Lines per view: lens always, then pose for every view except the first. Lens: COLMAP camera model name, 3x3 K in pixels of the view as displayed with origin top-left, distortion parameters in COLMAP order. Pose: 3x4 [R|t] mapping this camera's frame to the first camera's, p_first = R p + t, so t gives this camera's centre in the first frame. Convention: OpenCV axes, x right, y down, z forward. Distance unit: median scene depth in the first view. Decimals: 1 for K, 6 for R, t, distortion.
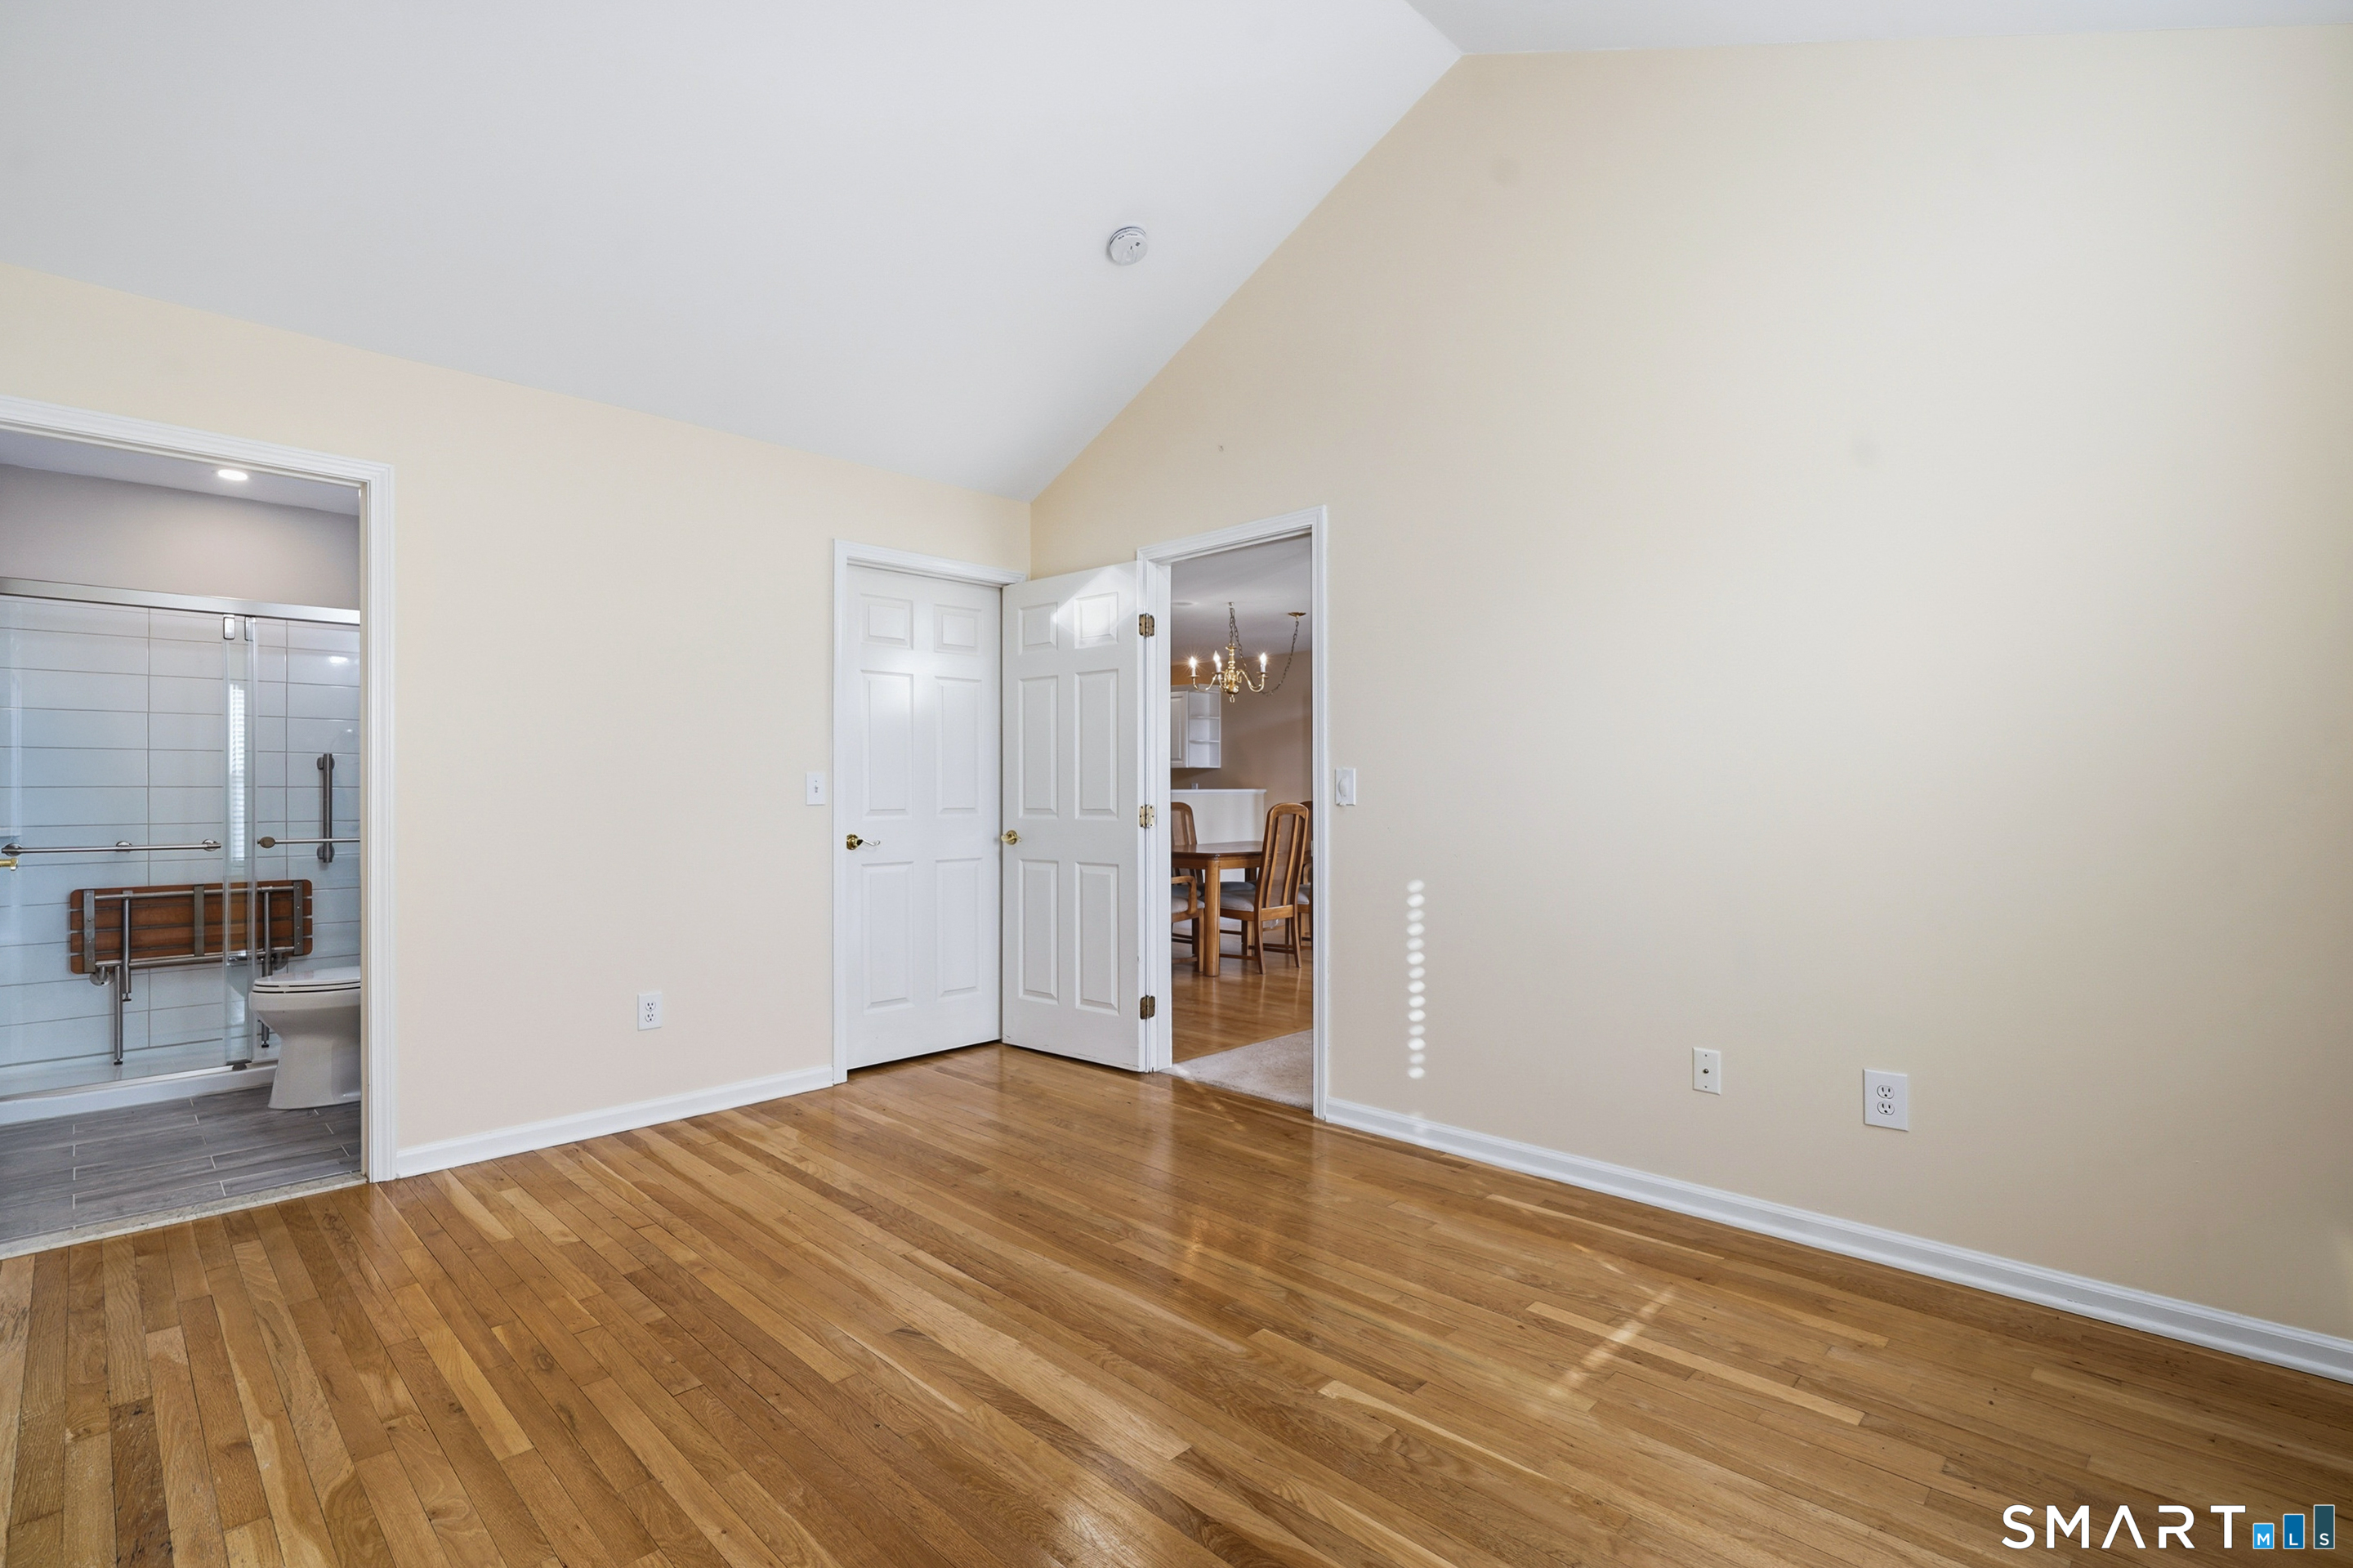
lens RADIAL K [[1082.2, 0, 1181.7], [0, 1082.2, 786.6], [0, 0, 1]] dist [-0.000238, 0.000061]
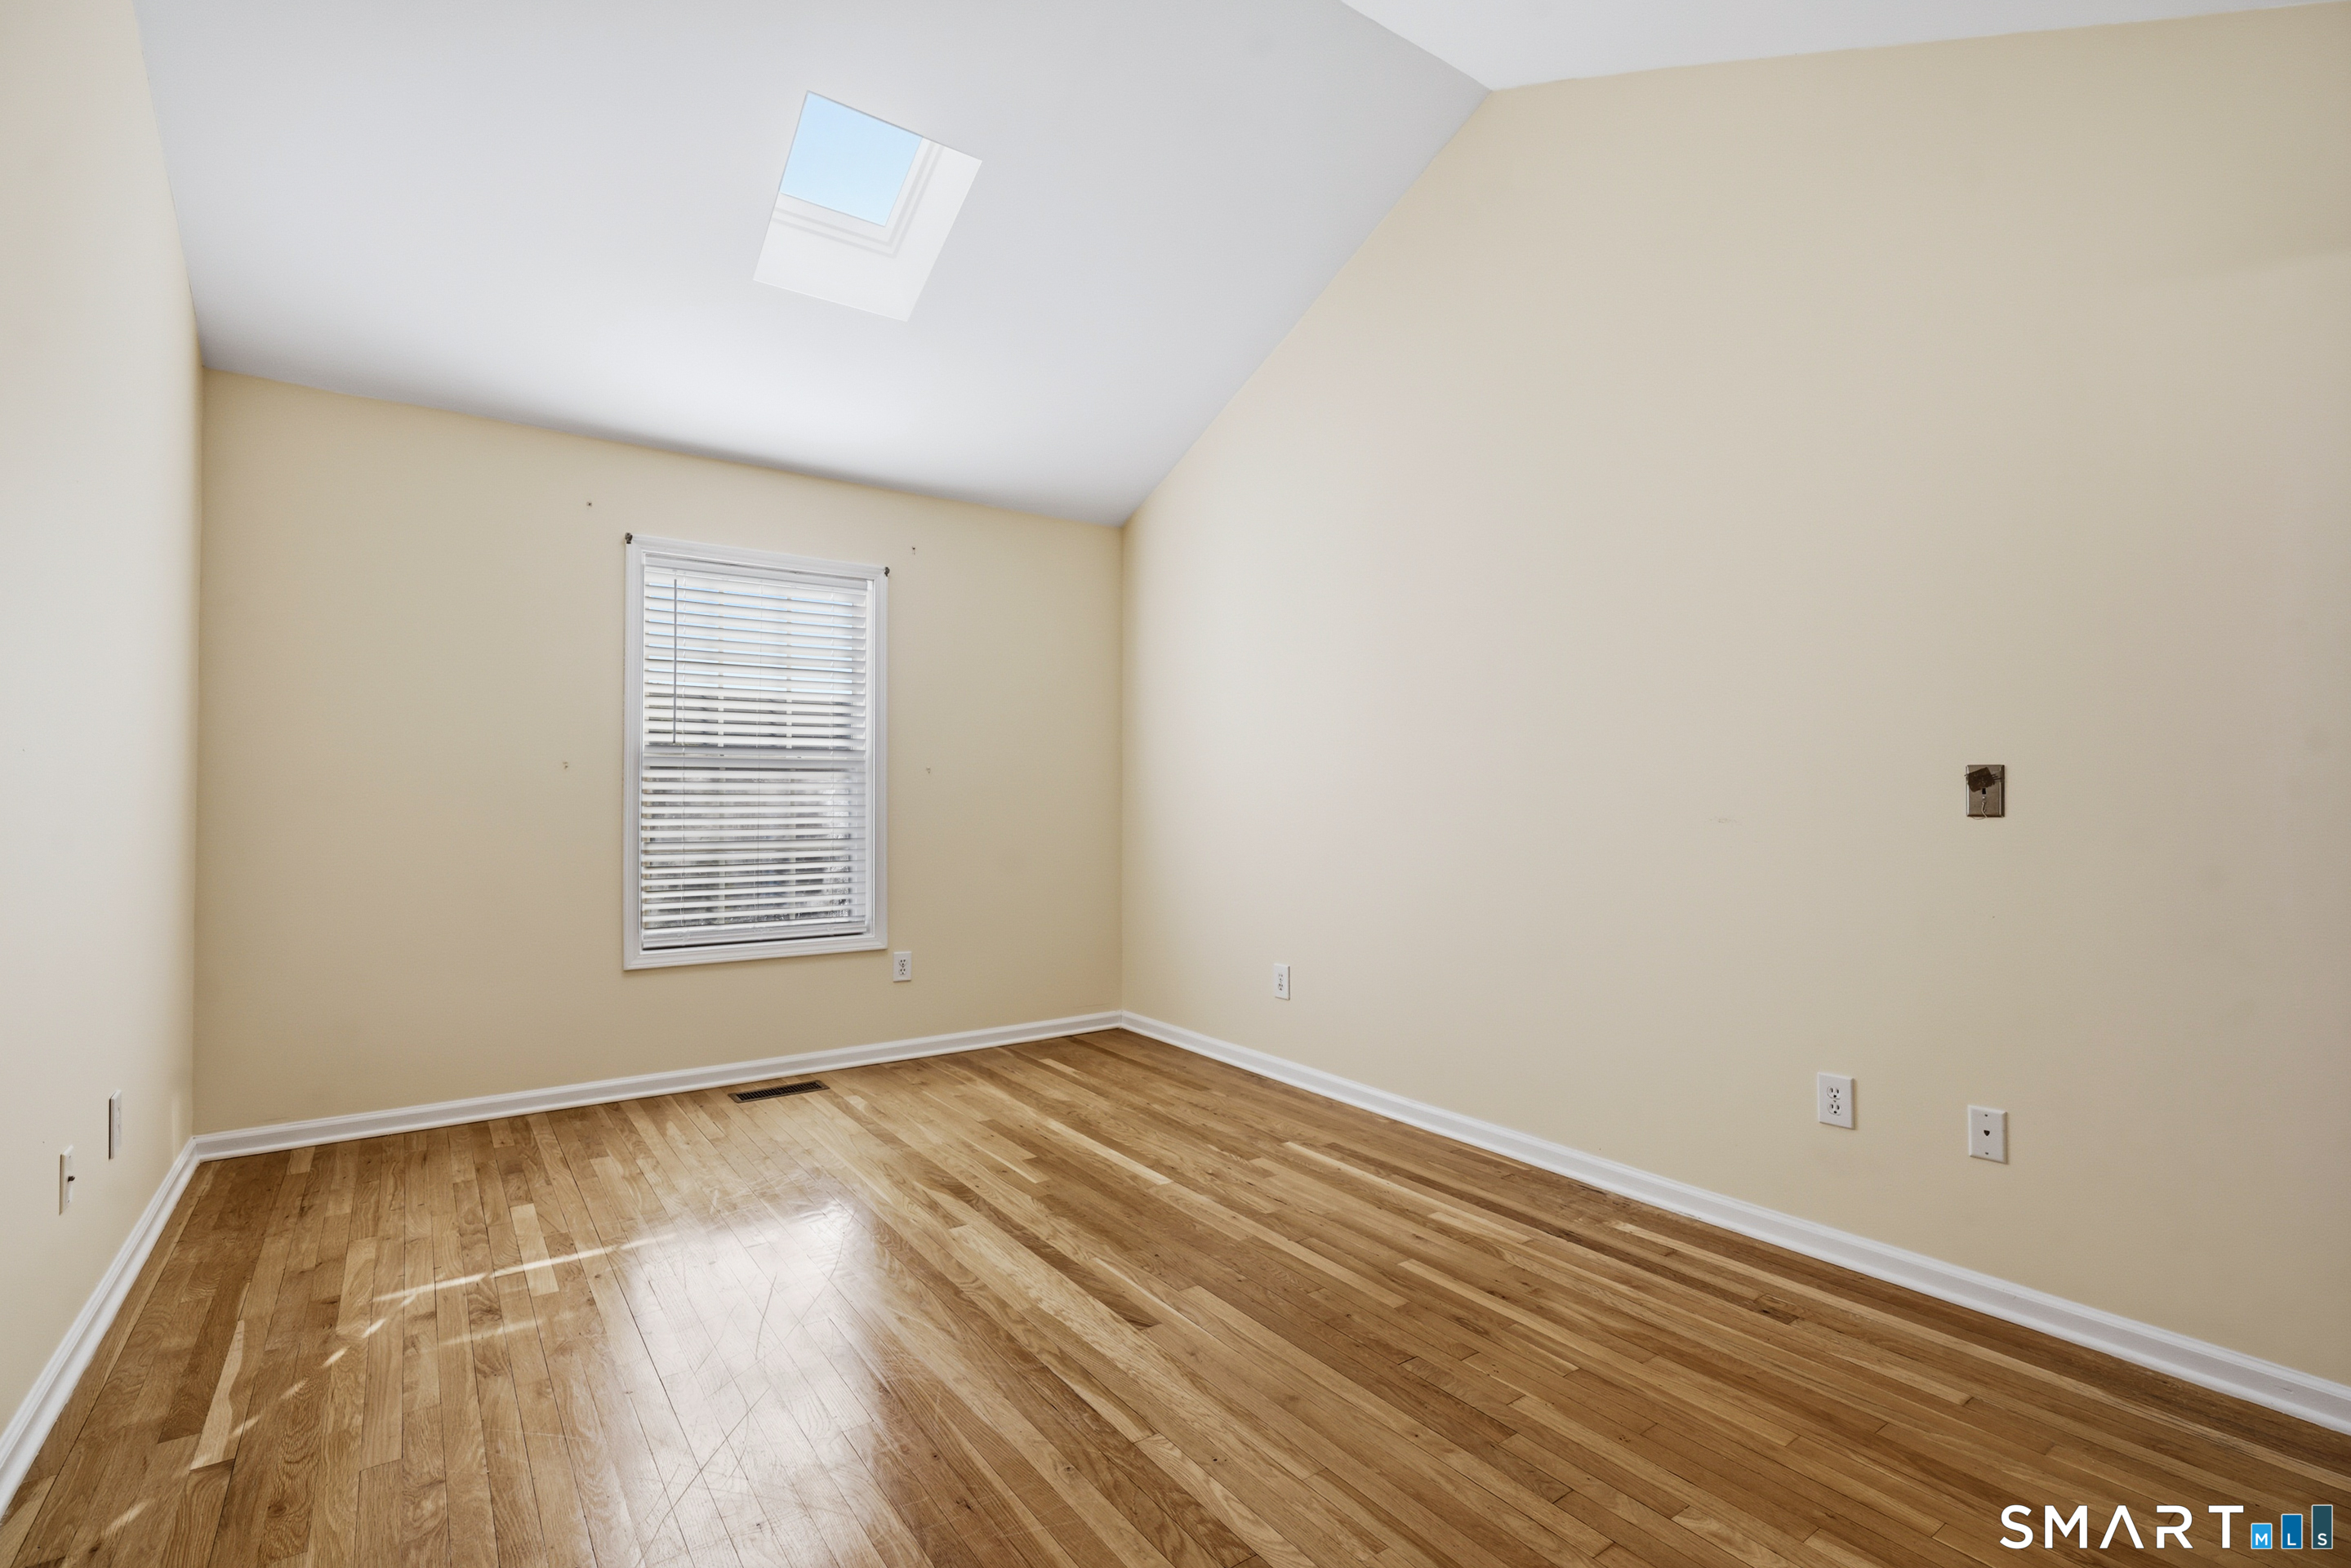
lens RADIAL K [[1081.3, 0, 1174.2], [0, 1081.3, 788.6], [0, 0, 1]] dist [-0.000238, 0.000061]
pose [[-0.984208, 0.002268, 0.177004, -0.319470], [0.000263, 0.999936, -0.011351, 0.009292], [-0.177018, -0.011126, -0.984145, 1.371937]]
